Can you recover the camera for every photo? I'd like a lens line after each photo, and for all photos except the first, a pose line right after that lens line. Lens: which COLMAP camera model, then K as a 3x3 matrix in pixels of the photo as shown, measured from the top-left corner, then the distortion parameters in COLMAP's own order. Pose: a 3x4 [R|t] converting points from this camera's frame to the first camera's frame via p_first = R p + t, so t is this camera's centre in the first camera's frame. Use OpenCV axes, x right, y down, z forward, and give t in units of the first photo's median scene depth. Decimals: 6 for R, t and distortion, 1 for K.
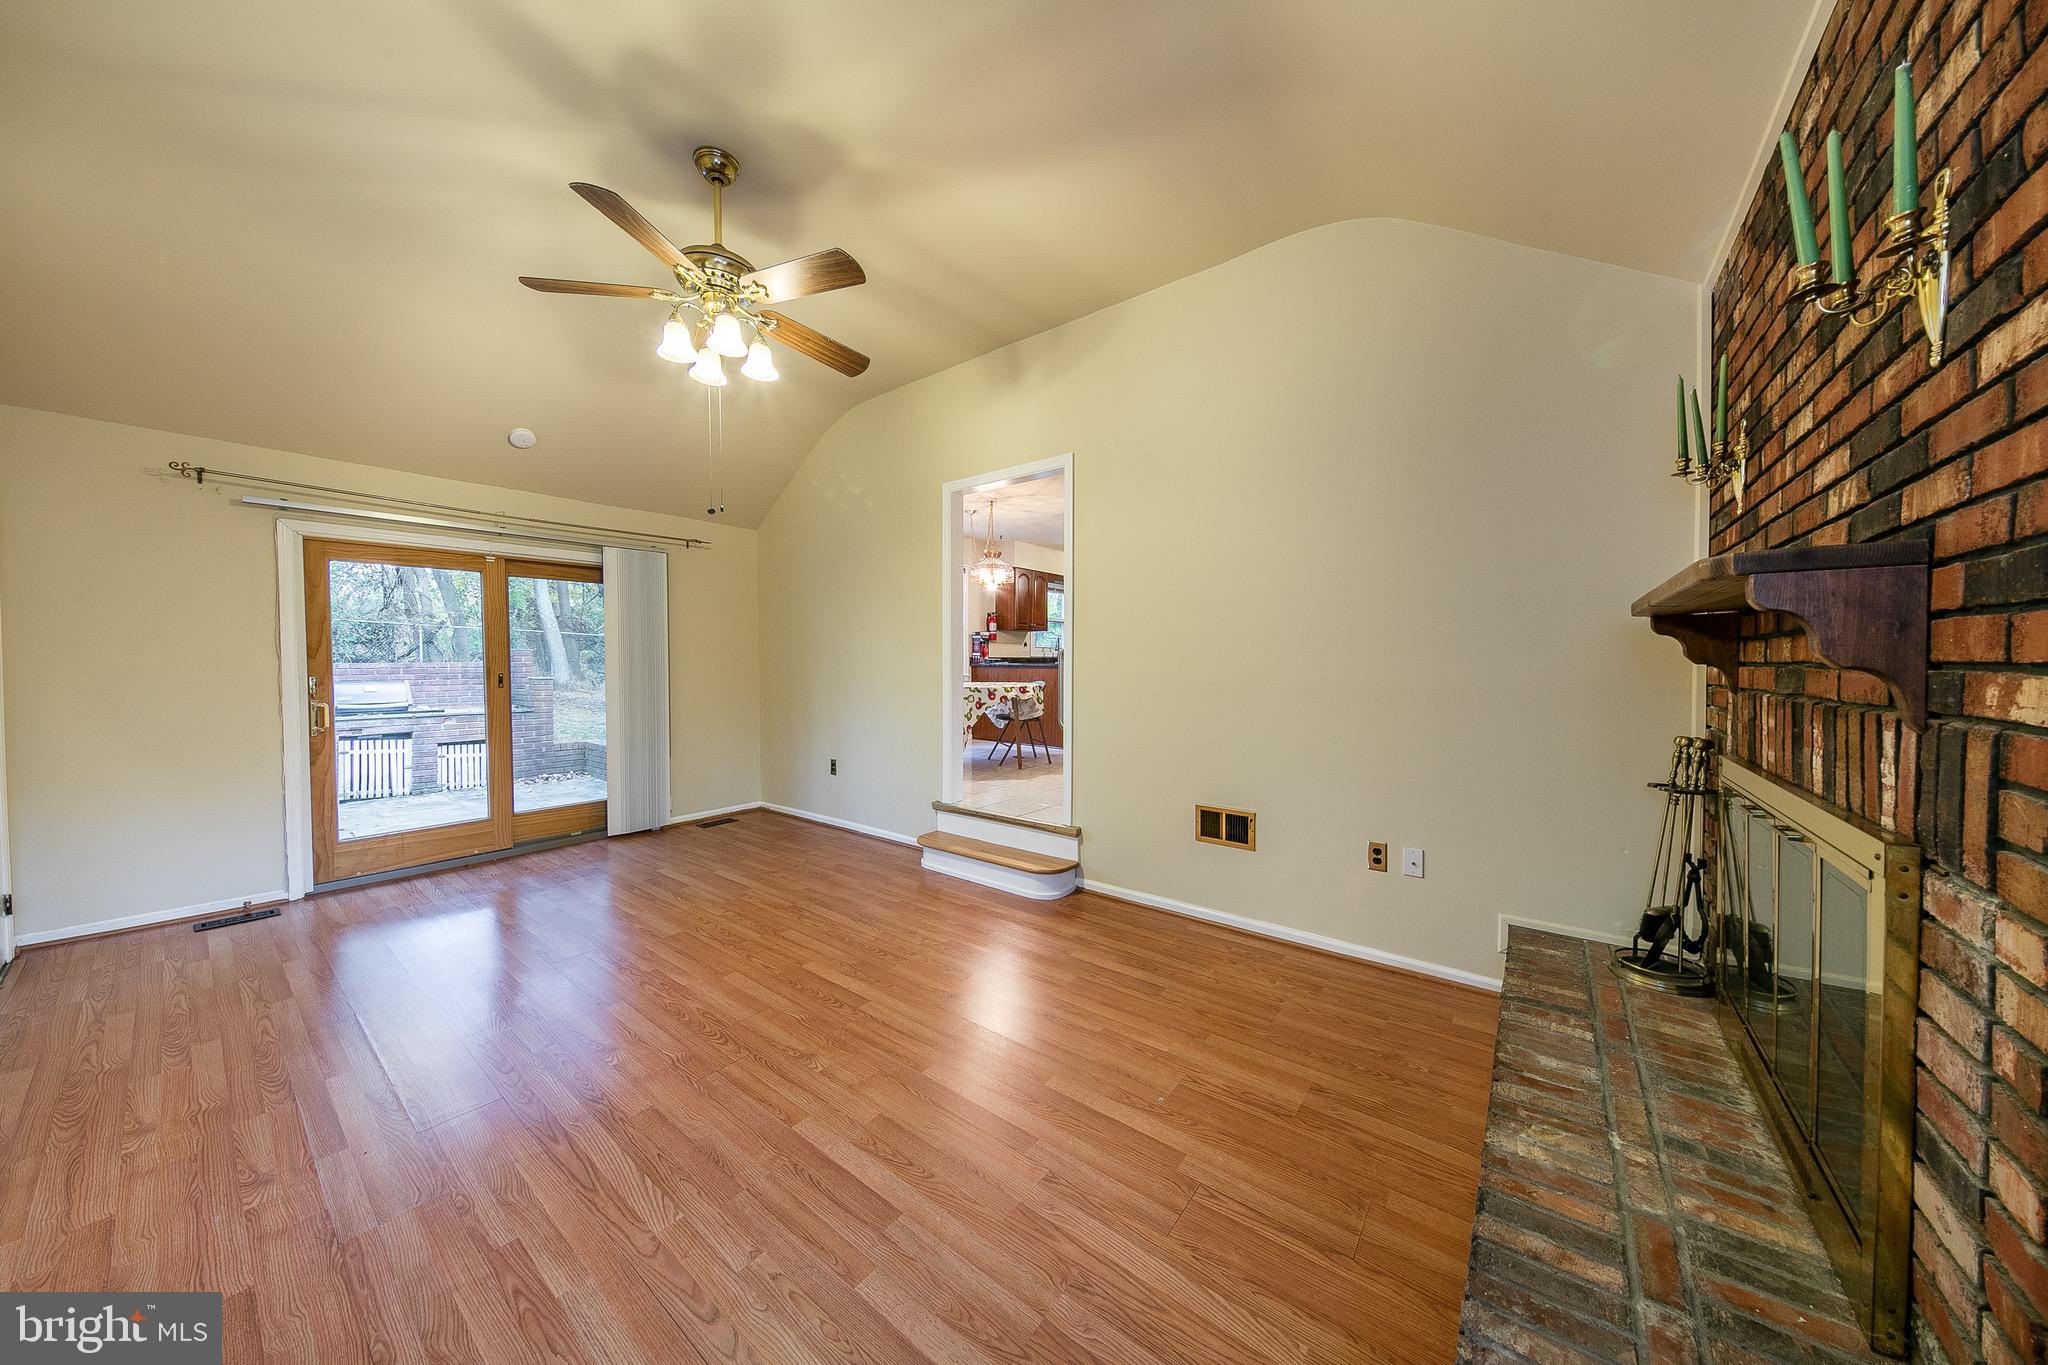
lens RADIAL K [[663.4, 0, 1018.6], [0, 663.4, 681.0], [0, 0, 1]] dist [0.008648, -0.000018]
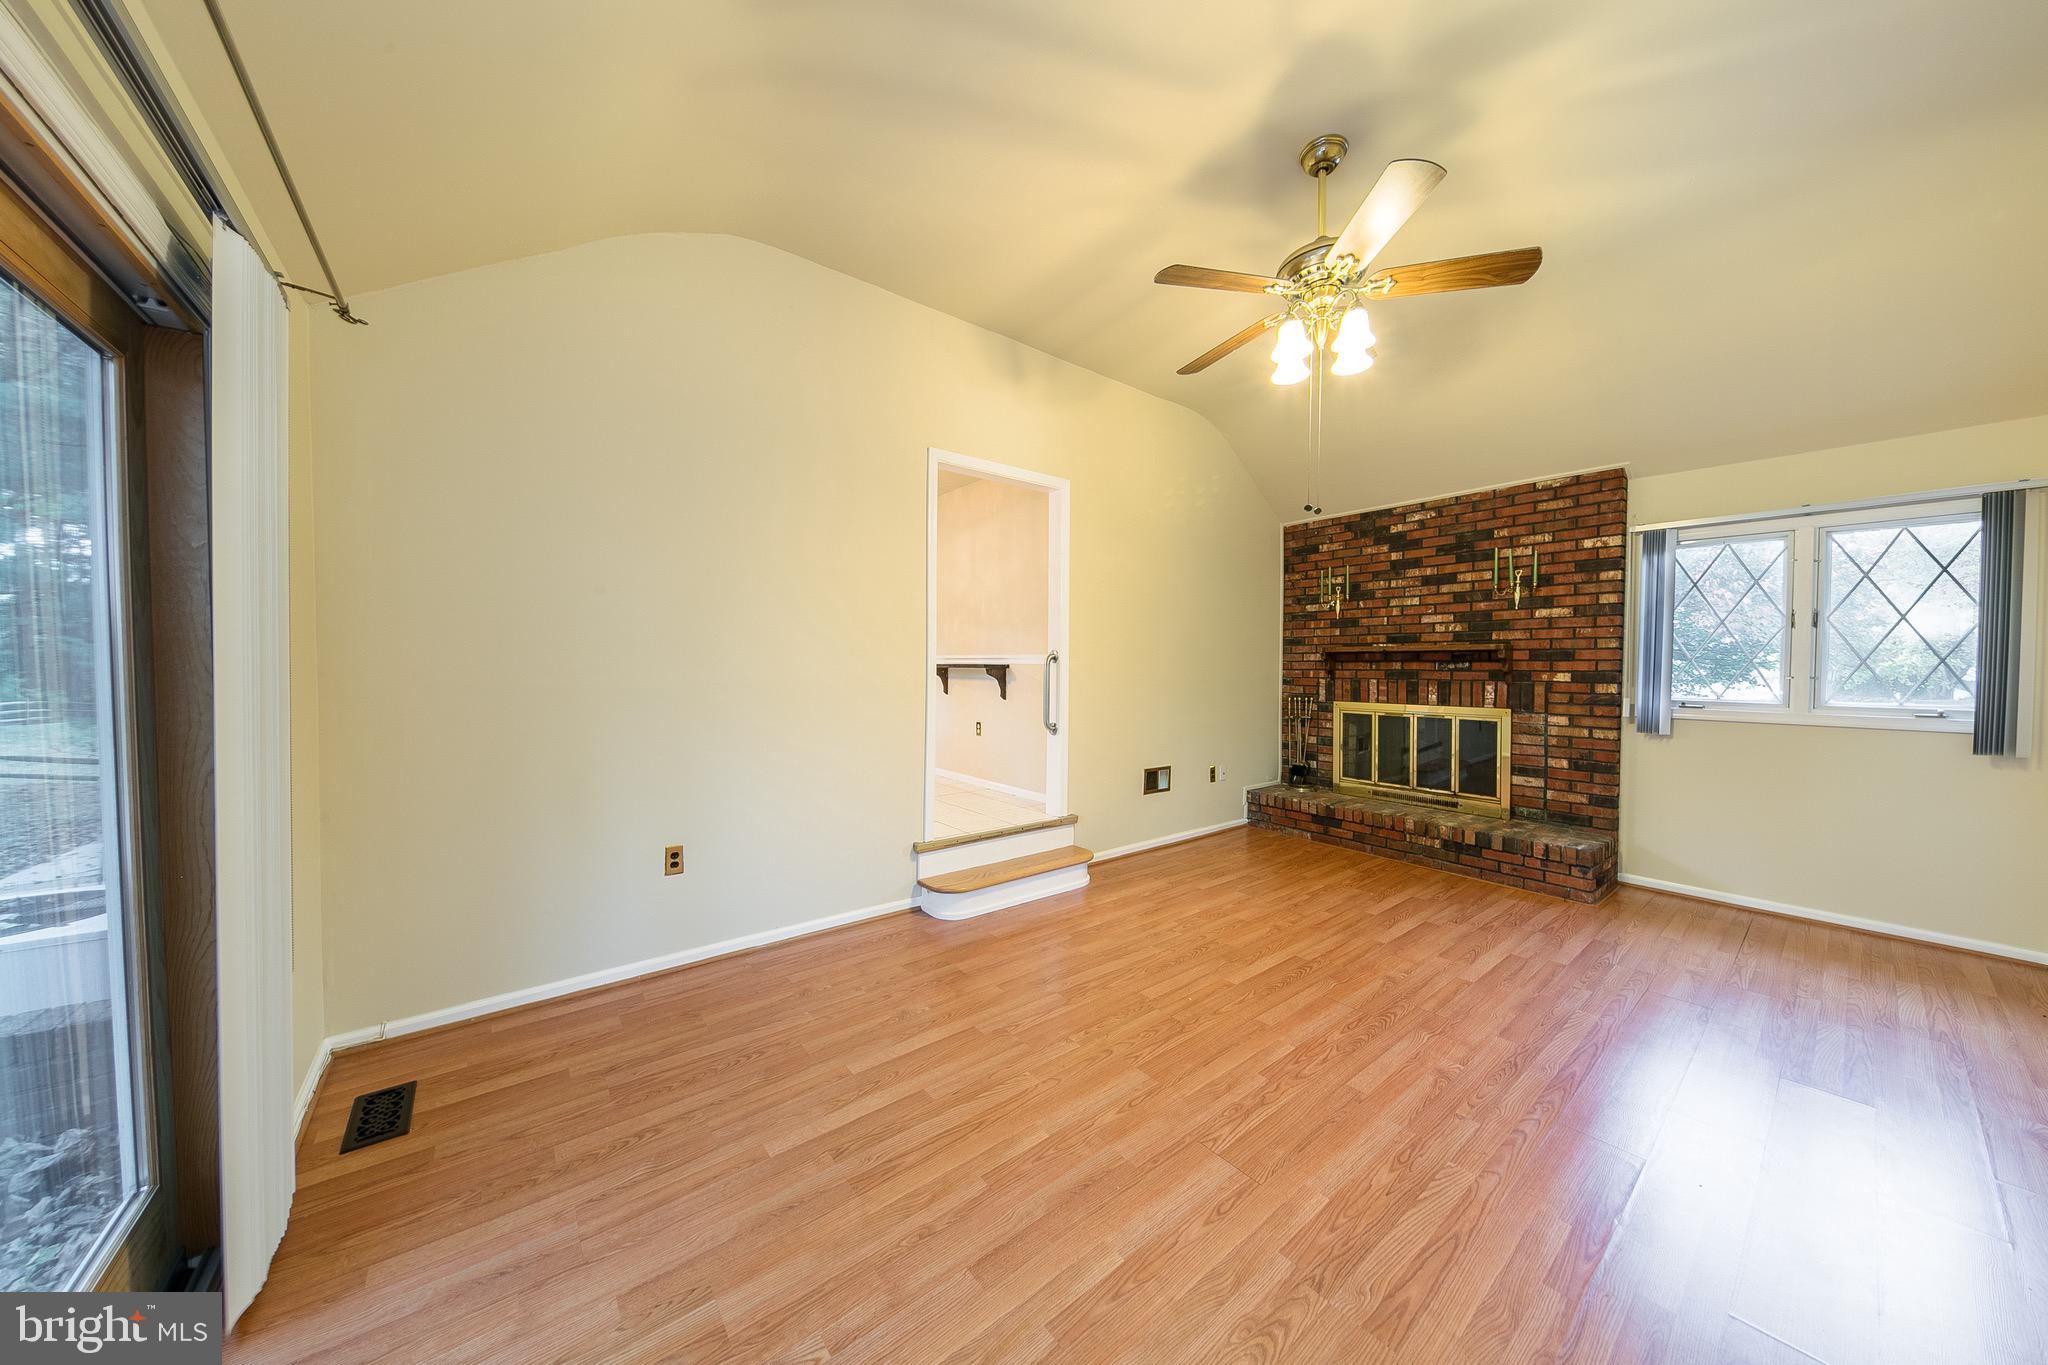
lens RADIAL K [[663.4, 0, 1016.6], [0, 663.4, 674.9], [0, 0, 1]] dist [0.008648, -0.000018]
pose [[0.229097, -0.005983, 0.973385, -1.226502], [0.022879, 0.999738, 0.000761, -0.020699], [-0.973135, 0.022096, 0.229174, 0.998357]]
